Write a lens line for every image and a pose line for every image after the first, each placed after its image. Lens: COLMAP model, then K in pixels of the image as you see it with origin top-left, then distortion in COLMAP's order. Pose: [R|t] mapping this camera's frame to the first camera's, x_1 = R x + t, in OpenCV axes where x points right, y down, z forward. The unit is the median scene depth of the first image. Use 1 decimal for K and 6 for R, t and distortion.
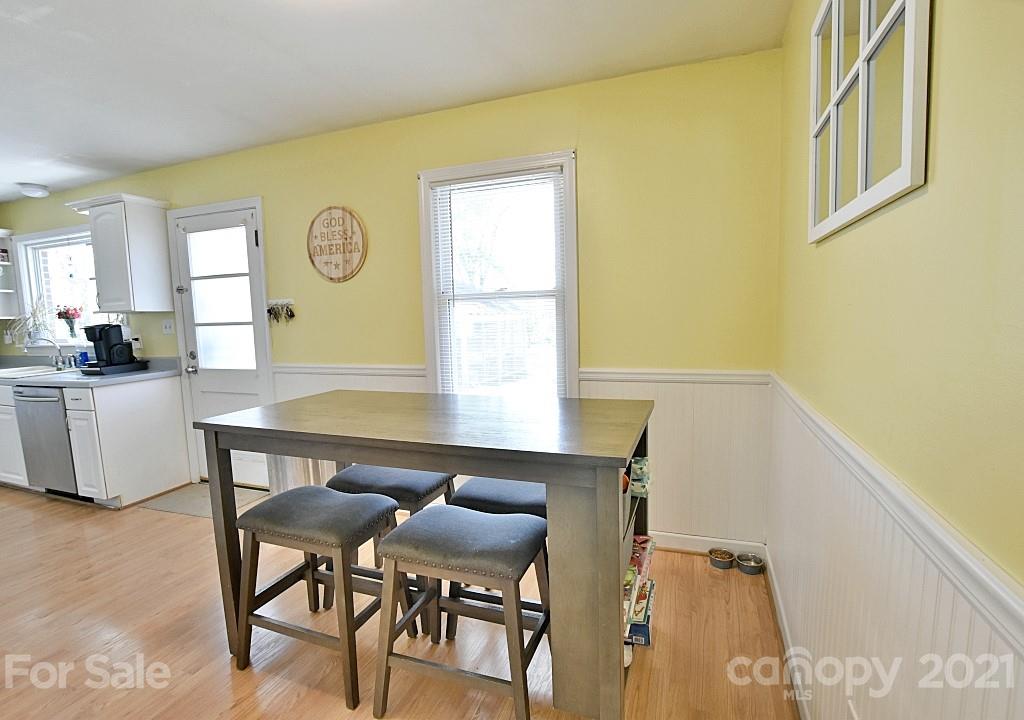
lens RADIAL K [[491.8, 0, 516.1], [0, 491.8, 364.8], [0, 0, 1]] dist [-0.016718, 0.000518]
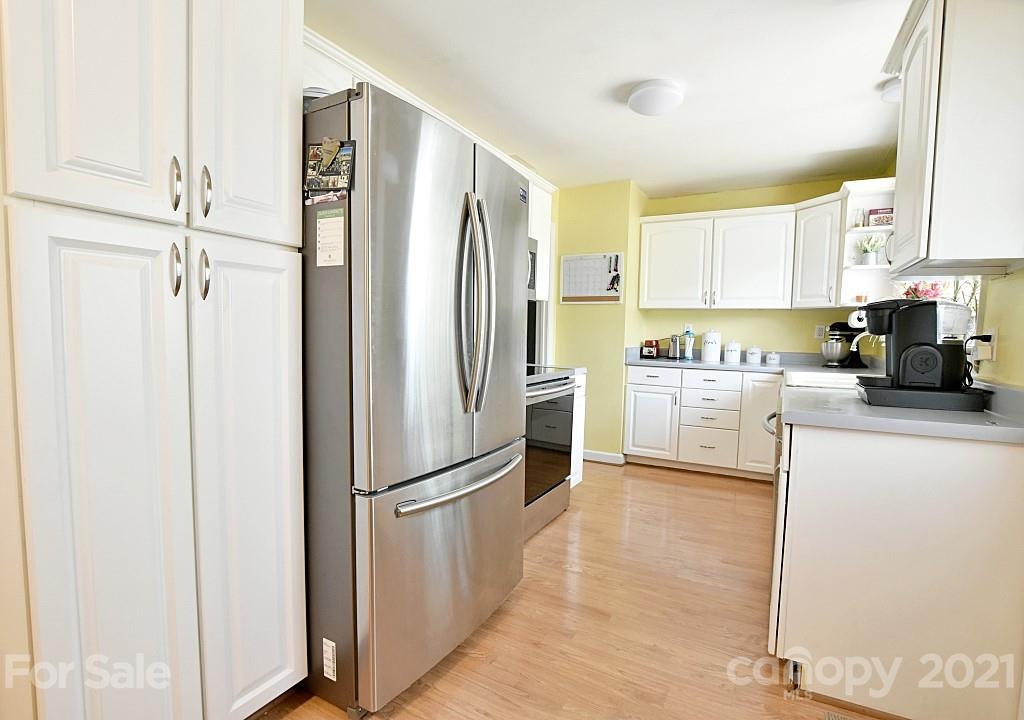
lens RADIAL K [[491.8, 0, 516.1], [0, 491.8, 364.8], [0, 0, 1]] dist [-0.016718, 0.000518]
pose [[-0.138396, 0.100536, -0.985261, -0.315216], [-0.115066, 0.986465, 0.116822, -0.032589], [0.983670, 0.129537, -0.124955, 0.679968]]
